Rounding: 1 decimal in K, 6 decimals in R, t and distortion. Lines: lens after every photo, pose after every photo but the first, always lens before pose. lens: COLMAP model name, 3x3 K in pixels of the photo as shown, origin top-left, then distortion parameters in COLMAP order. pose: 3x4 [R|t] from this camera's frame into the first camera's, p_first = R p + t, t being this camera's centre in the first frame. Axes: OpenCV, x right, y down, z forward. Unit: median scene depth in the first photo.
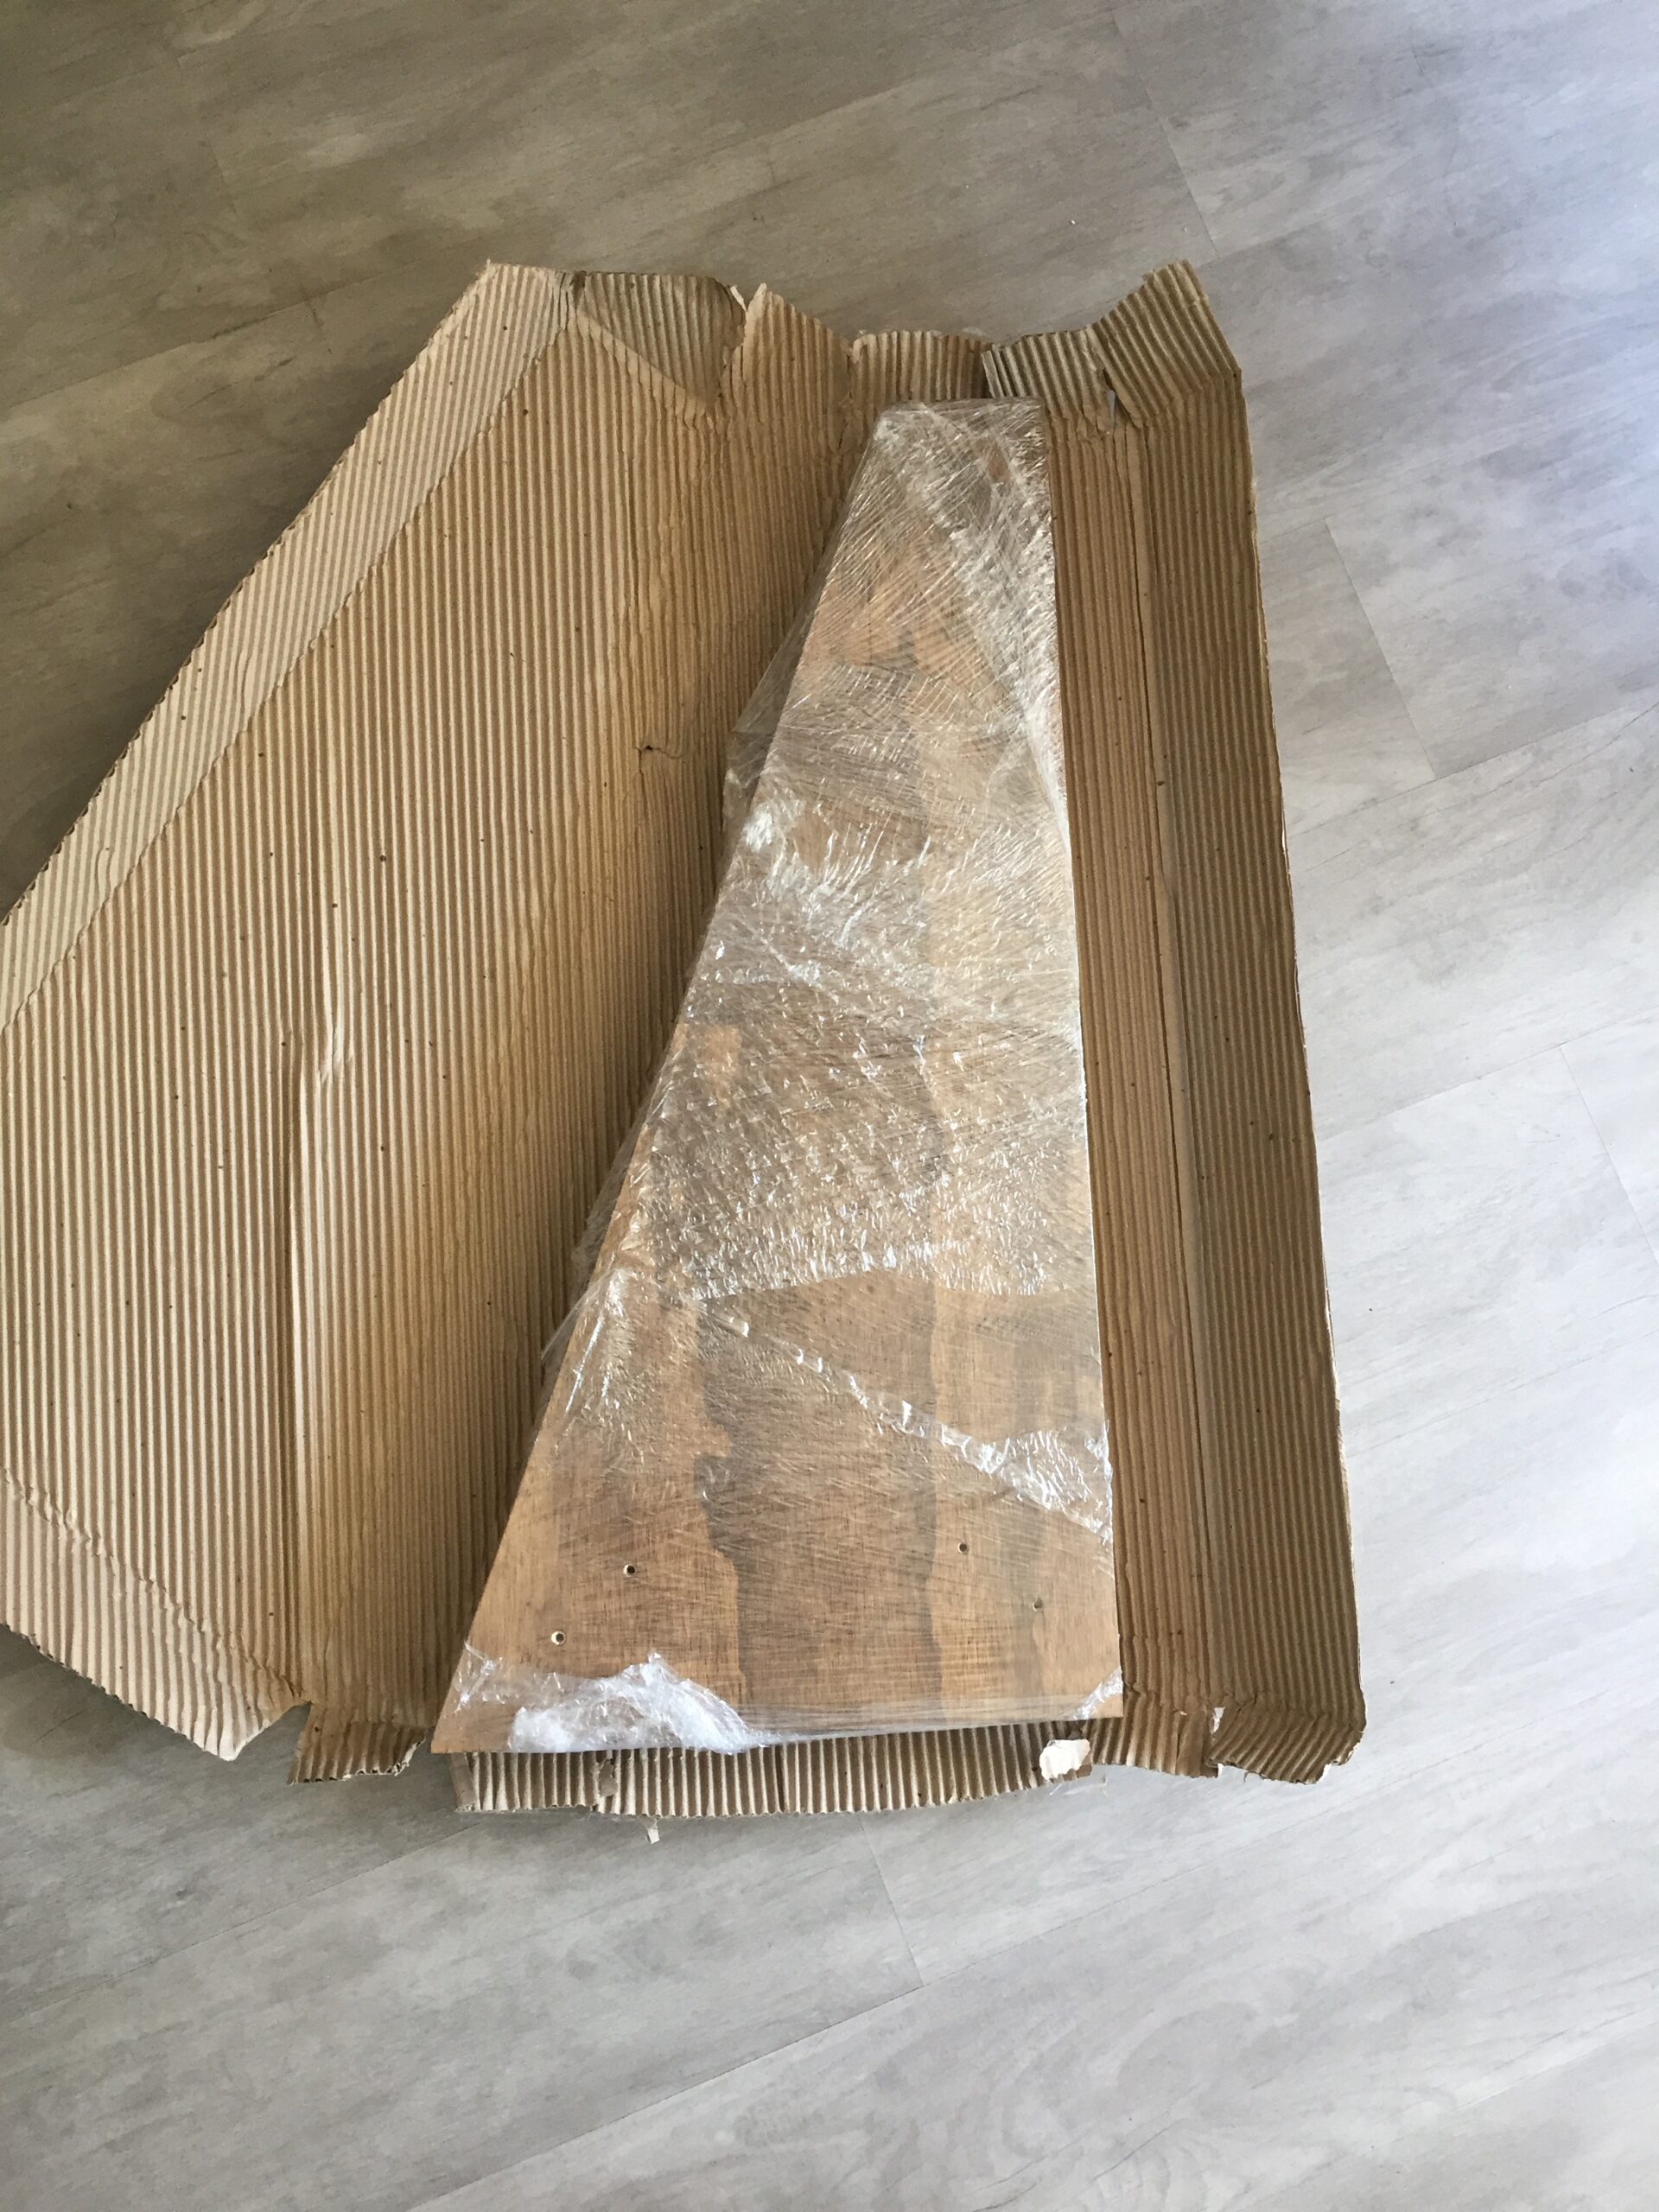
lens RADIAL K [[1850.1, 0, 830.0], [0, 1850.1, 1146.3], [0, 0, 1]] dist [0.084253, -0.122022]
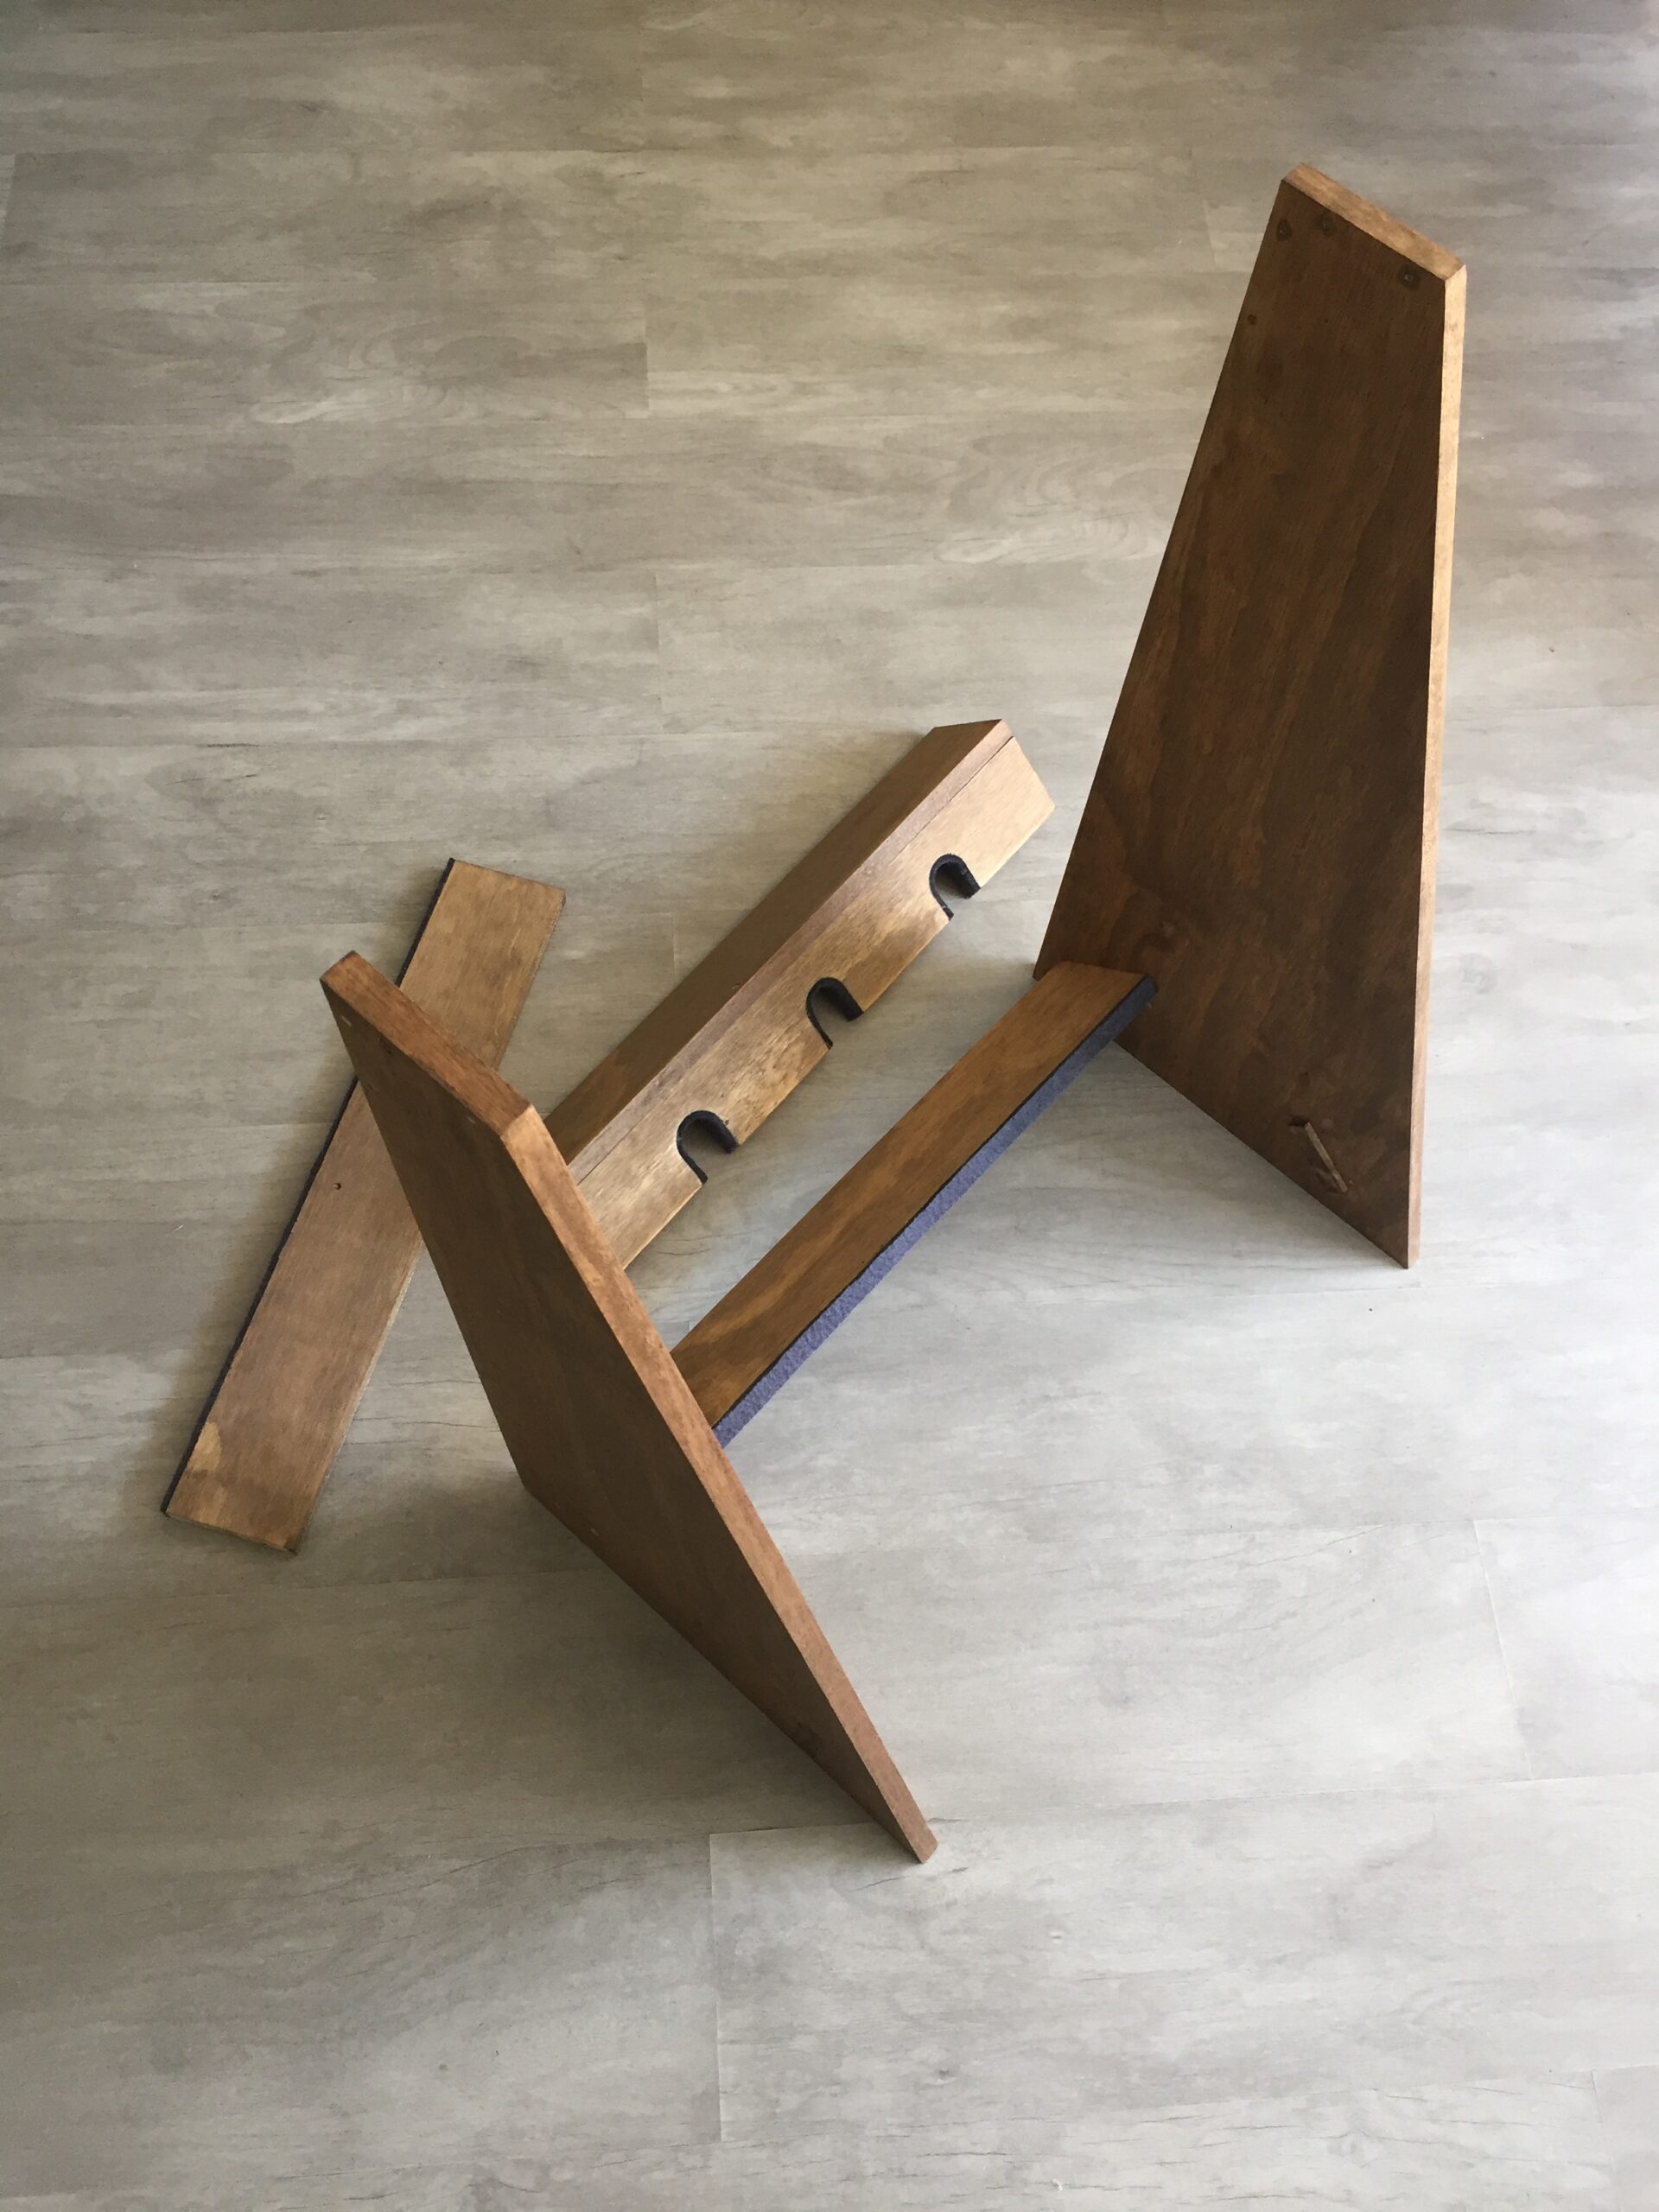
lens RADIAL K [[1850.1, 0, 833.4], [0, 1850.1, 1135.5], [0, 0, 1]] dist [0.084253, -0.122022]
pose [[0.951440, 0.287125, -0.111001, 0.294133], [-0.307610, 0.900559, -0.307196, 0.792566], [0.011759, 0.326424, 0.945150, -0.268973]]
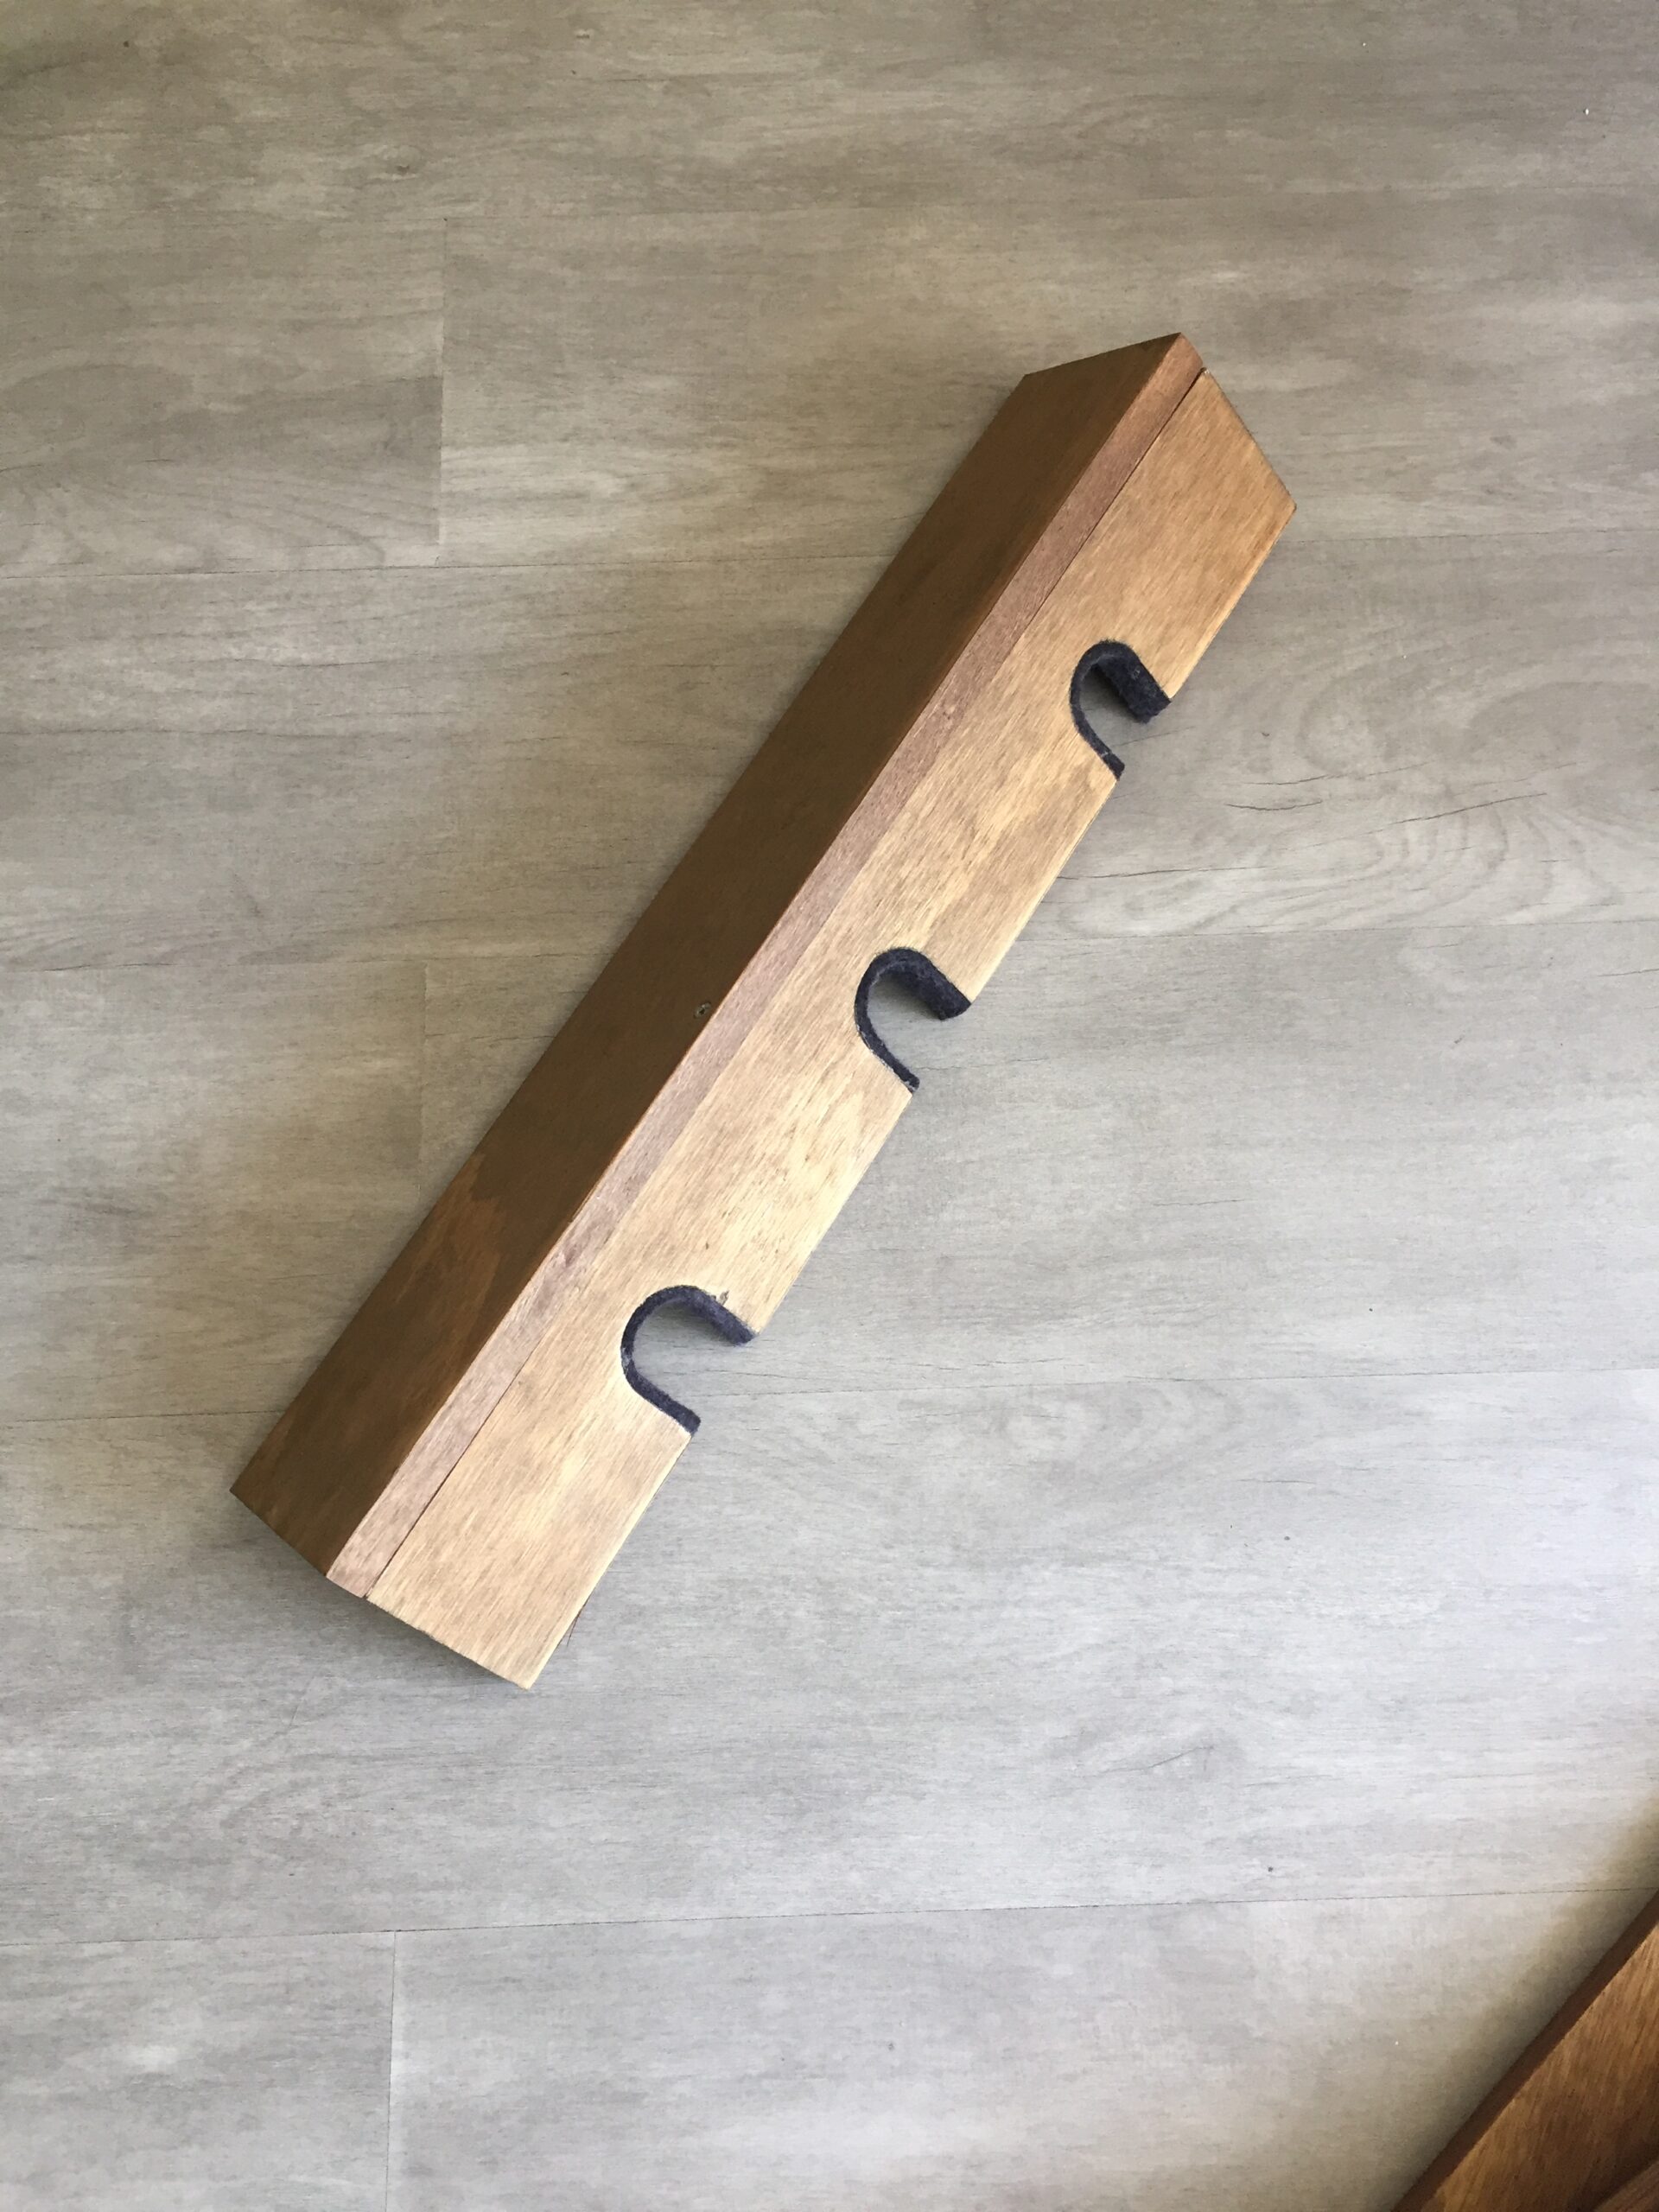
lens RADIAL K [[1850.1, 0, 825.9], [0, 1850.1, 1134.6], [0, 0, 1]] dist [0.084253, -0.122022]
pose [[0.938591, 0.320203, -0.128518, 0.104394], [-0.338581, 0.926454, -0.164458, 0.100635], [0.066406, 0.197873, 0.977976, 0.357642]]
